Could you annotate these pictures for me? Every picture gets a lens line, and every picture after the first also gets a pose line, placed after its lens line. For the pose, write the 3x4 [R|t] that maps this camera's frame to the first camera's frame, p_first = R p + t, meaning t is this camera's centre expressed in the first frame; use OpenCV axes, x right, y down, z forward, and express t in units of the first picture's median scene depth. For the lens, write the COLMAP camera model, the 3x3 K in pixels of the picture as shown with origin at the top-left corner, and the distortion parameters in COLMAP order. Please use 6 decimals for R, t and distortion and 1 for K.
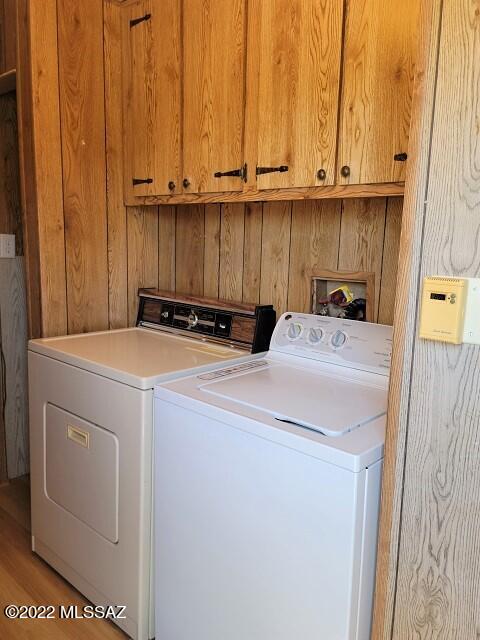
lens RADIAL K [[517.8, 0, 240.0], [0, 517.8, 320.0], [0, 0, 1]] dist [0.090643, -0.101703]
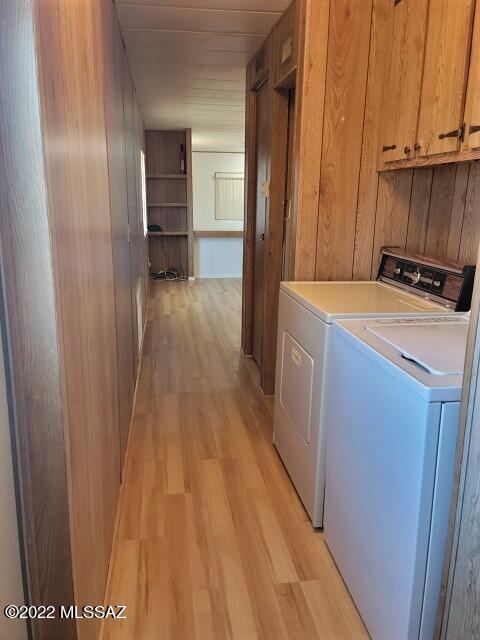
lens RADIAL K [[517.3, 0, 240.0], [0, 517.3, 320.0], [0, 0, 1]] dist [0.125923, -0.139916]
pose [[0.777334, 0.132588, -0.614957, 0.310363], [-0.097870, 0.991123, 0.089979, 0.027214], [0.621428, -0.009758, 0.783410, -0.078126]]
